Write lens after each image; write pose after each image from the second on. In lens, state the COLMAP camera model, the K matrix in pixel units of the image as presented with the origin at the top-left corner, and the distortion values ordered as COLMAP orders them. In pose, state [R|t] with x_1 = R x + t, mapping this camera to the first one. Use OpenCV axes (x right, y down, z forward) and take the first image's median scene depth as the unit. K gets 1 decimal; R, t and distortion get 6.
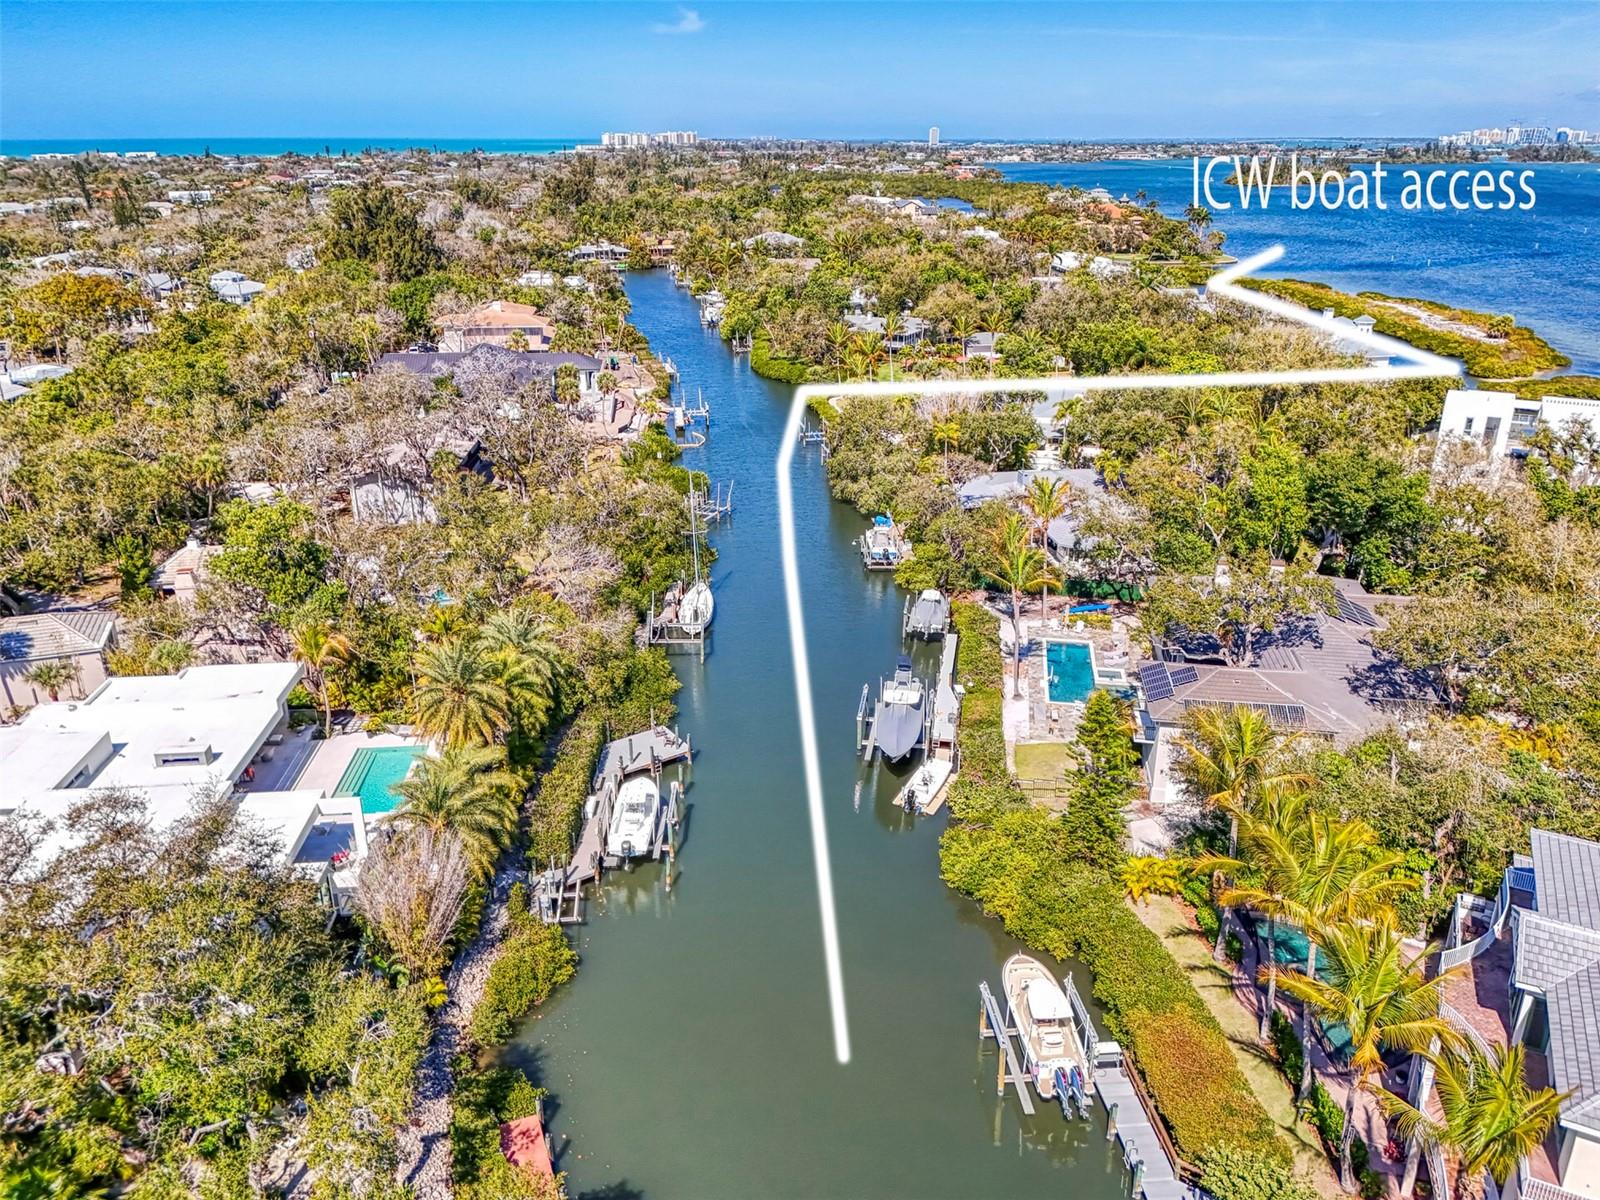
lens RADIAL K [[1127.1, 0, 800.0], [0, 1127.1, 600.0], [0, 0, 1]] dist [0.001414, -0.002361]
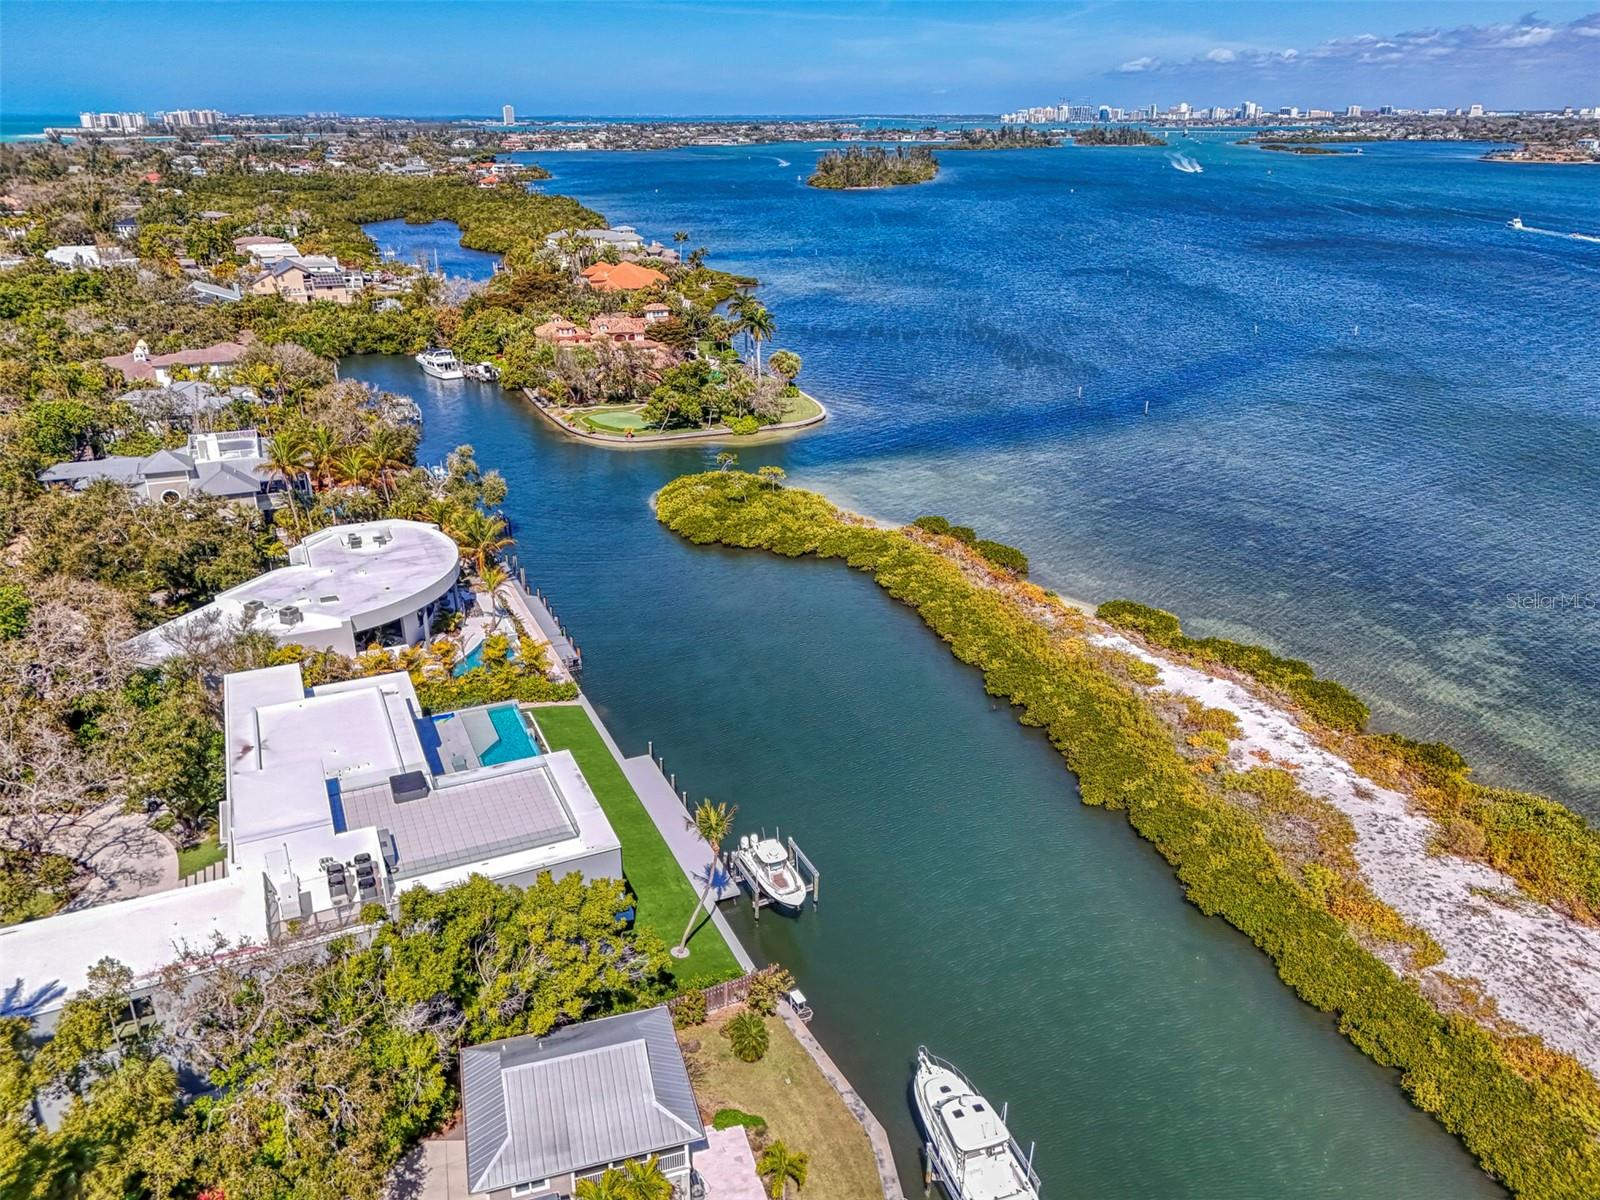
lens RADIAL K [[1127.1, 0, 800.0], [0, 1127.1, 600.0], [0, 0, 1]] dist [0.001414, -0.002361]
pose [[0.946989, -0.128448, 0.294470, 0.038478], [0.122822, 0.991716, 0.037600, -0.043398], [-0.296861, 0.000560, 0.954921, 0.092102]]
